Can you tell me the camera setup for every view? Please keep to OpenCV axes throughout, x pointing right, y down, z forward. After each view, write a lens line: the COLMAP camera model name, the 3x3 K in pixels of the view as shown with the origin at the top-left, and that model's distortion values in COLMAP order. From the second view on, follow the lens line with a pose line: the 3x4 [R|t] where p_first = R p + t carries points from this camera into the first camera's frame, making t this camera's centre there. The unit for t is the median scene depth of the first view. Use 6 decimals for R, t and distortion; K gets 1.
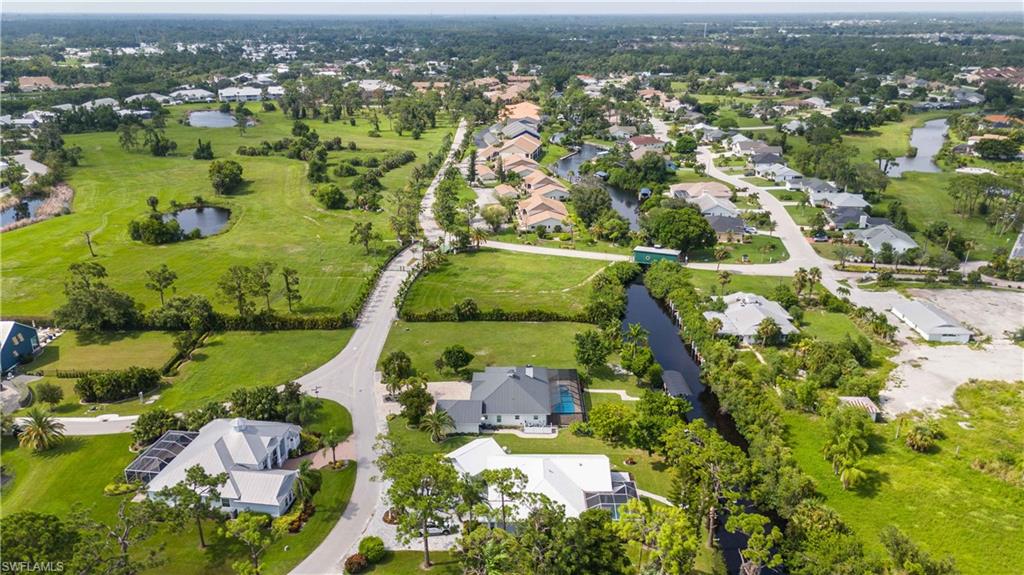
lens RADIAL K [[745.9, 0, 513.3], [0, 745.9, 288.0], [0, 0, 1]] dist [0.064600, -0.066238]
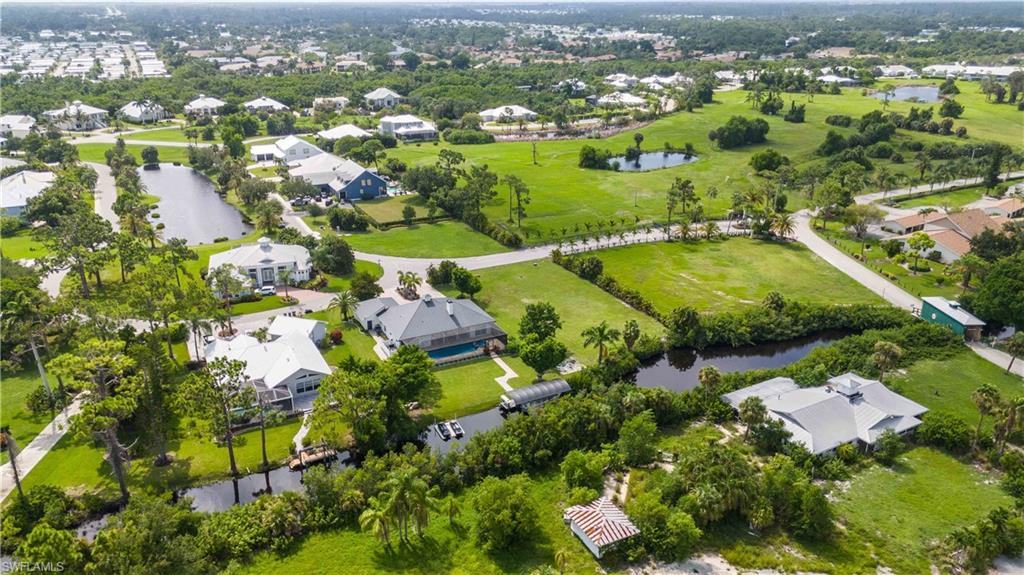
lens RADIAL K [[735.7, 0, 501.8], [0, 735.7, 309.3], [0, 0, 1]] dist [0.062170, -0.070072]
pose [[0.450786, 0.343591, -0.823855, 0.486003], [-0.303258, 0.927004, 0.220677, -0.067124], [0.839539, 0.150363, 0.522077, 0.329514]]
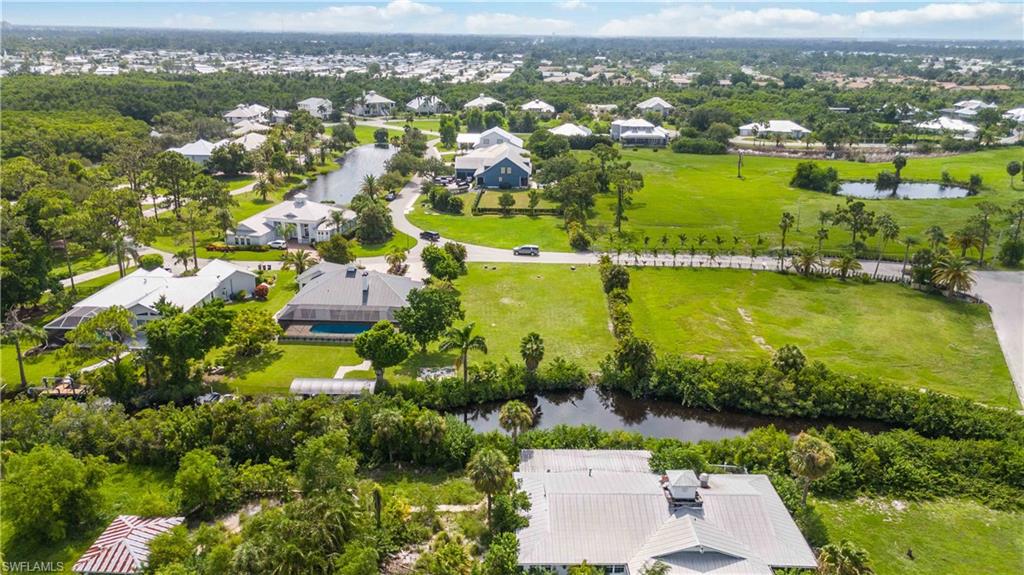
lens RADIAL K [[745.9, 0, 513.3], [0, 745.9, 288.0], [0, 0, 1]] dist [0.064600, -0.066238]
pose [[-0.030855, 0.321331, -0.946464, 0.464442], [-0.353893, 0.882064, 0.311004, -0.112919], [0.934777, 0.344543, 0.086501, 0.632117]]
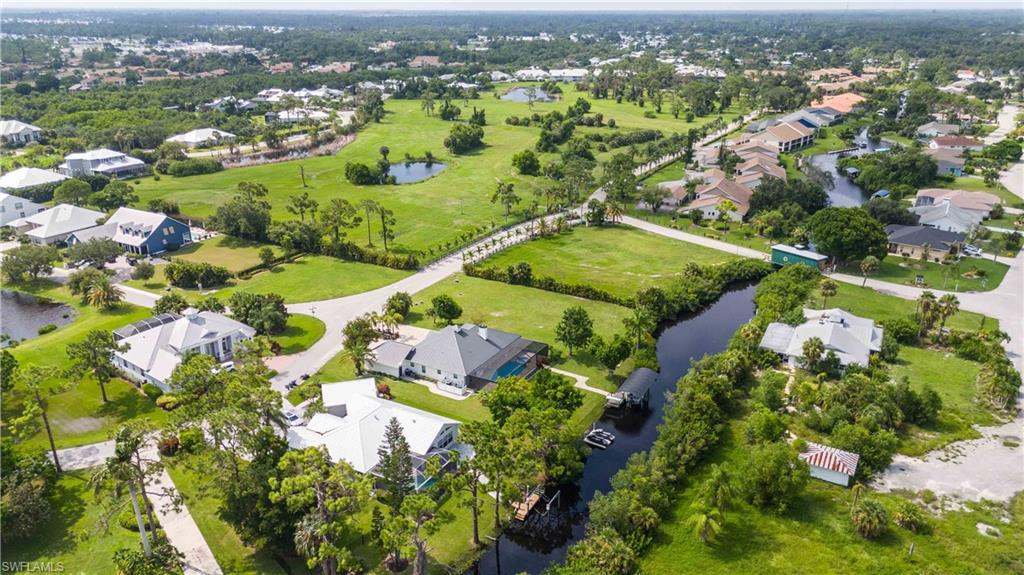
lens RADIAL K [[745.9, 0, 513.3], [0, 745.9, 288.0], [0, 0, 1]] dist [0.064600, -0.066238]
pose [[0.872321, 0.172161, -0.457621, 0.278609], [-0.169769, 0.984376, 0.046715, 0.003665], [0.458514, 0.036940, 0.887919, 0.104706]]
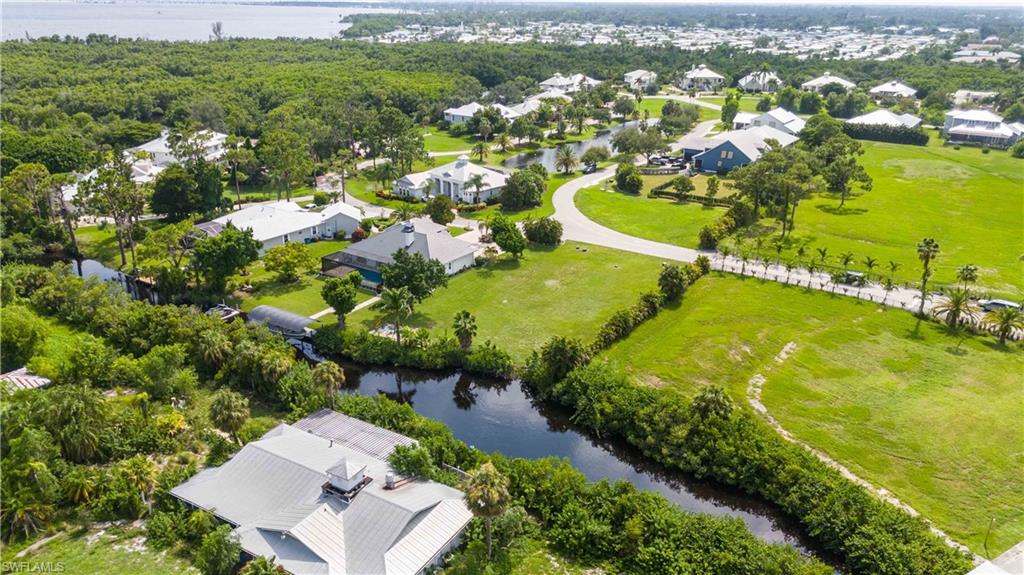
lens RADIAL K [[745.9, 0, 513.3], [0, 745.9, 288.0], [0, 0, 1]] dist [0.064600, -0.066238]
pose [[-0.549293, 0.292809, -0.782649, 0.383090], [-0.296973, 0.807052, 0.510366, -0.187454], [0.781079, 0.512766, -0.356352, 0.836951]]
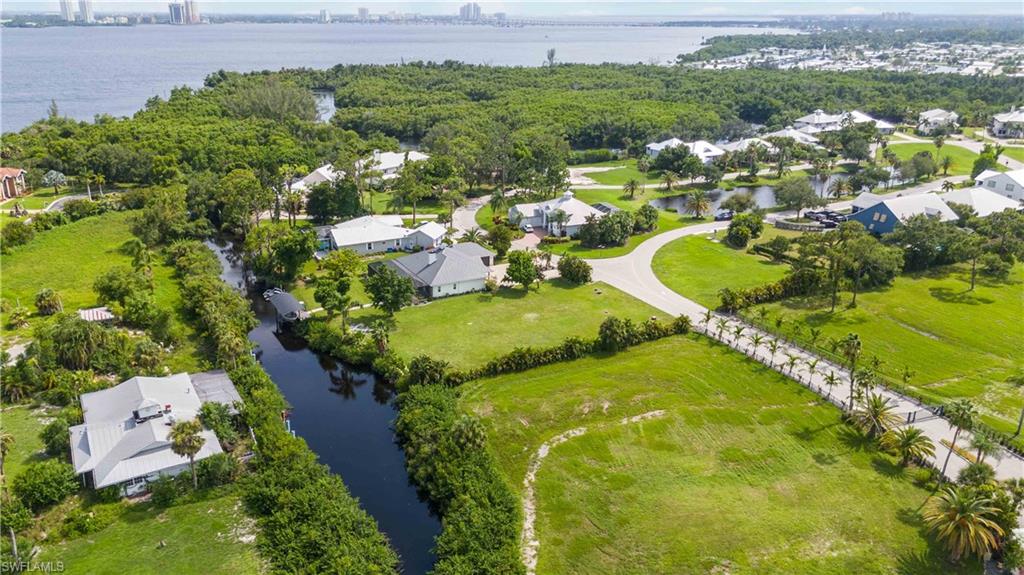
lens RADIAL K [[745.9, 0, 513.3], [0, 745.9, 288.0], [0, 0, 1]] dist [0.064600, -0.066238]
pose [[-0.881093, 0.160234, -0.444972, 0.231052], [-0.163507, 0.779637, 0.604509, -0.291549], [0.443780, 0.605385, -0.660734, 1.025020]]
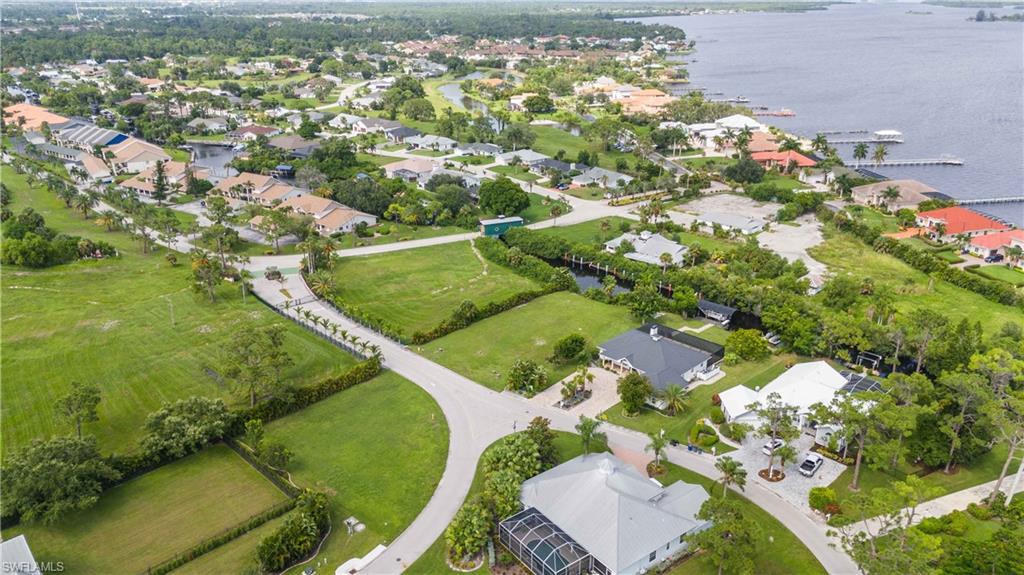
lens RADIAL K [[745.9, 0, 513.3], [0, 745.9, 288.0], [0, 0, 1]] dist [0.064600, -0.066238]
pose [[0.701087, -0.261393, 0.663438, -0.472586], [0.246130, 0.961917, 0.118895, -0.072532], [-0.669251, 0.079936, 0.738724, 0.200854]]
